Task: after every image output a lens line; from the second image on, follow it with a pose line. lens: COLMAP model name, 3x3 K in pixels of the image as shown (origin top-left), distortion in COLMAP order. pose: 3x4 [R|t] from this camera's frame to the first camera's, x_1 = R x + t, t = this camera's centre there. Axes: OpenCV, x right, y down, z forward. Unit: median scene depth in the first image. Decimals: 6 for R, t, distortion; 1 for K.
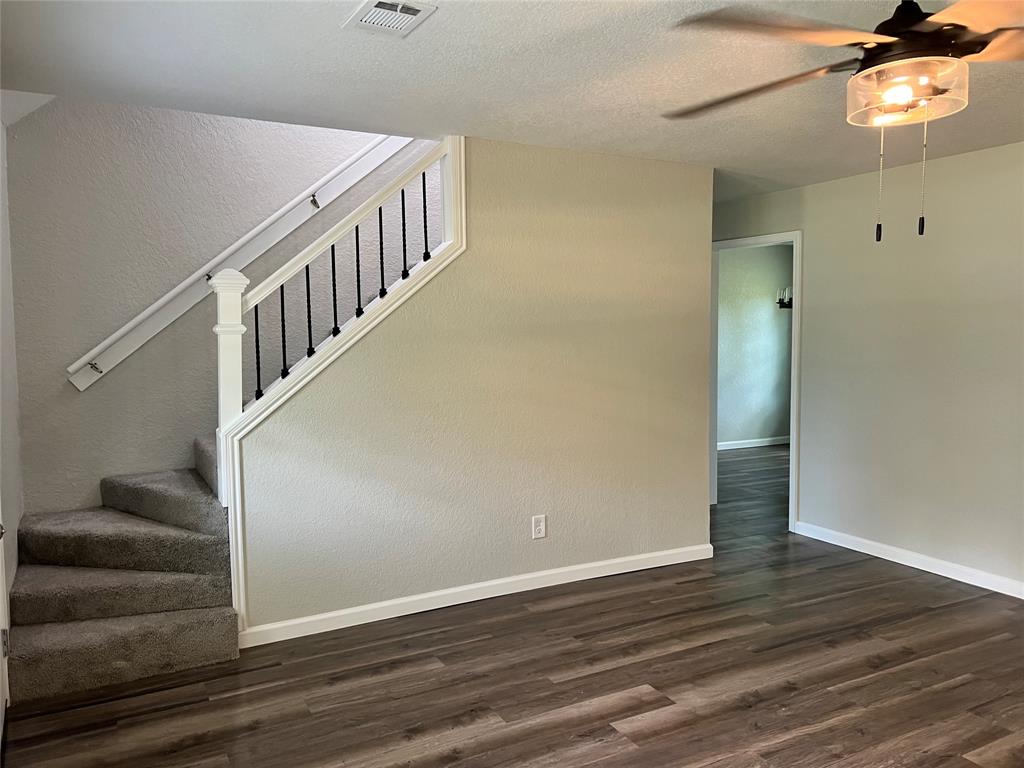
lens RADIAL K [[777.0, 0, 511.3], [0, 777.0, 384.1], [0, 0, 1]] dist [0.000427, -0.003366]
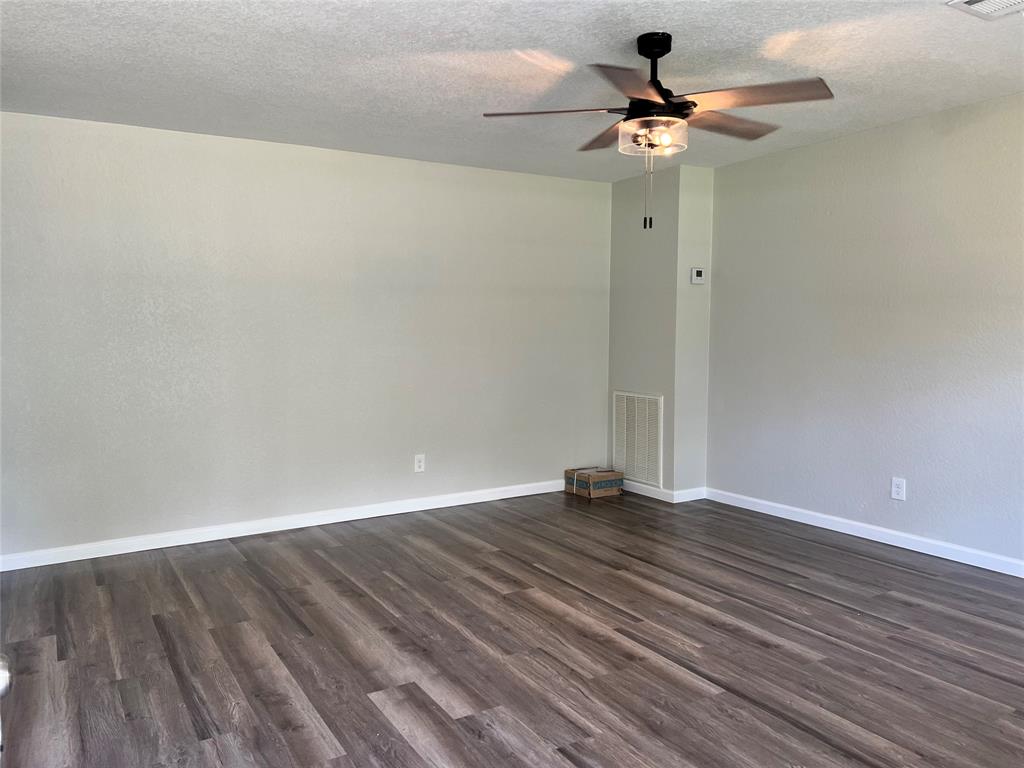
lens RADIAL K [[777.0, 0, 511.2], [0, 777.0, 383.7], [0, 0, 1]] dist [0.000427, -0.003366]
pose [[-0.071151, -0.073528, 0.994752, -0.639918], [0.082731, 0.993408, 0.079346, -0.011530], [-0.994029, 0.087942, -0.064599, 0.827562]]
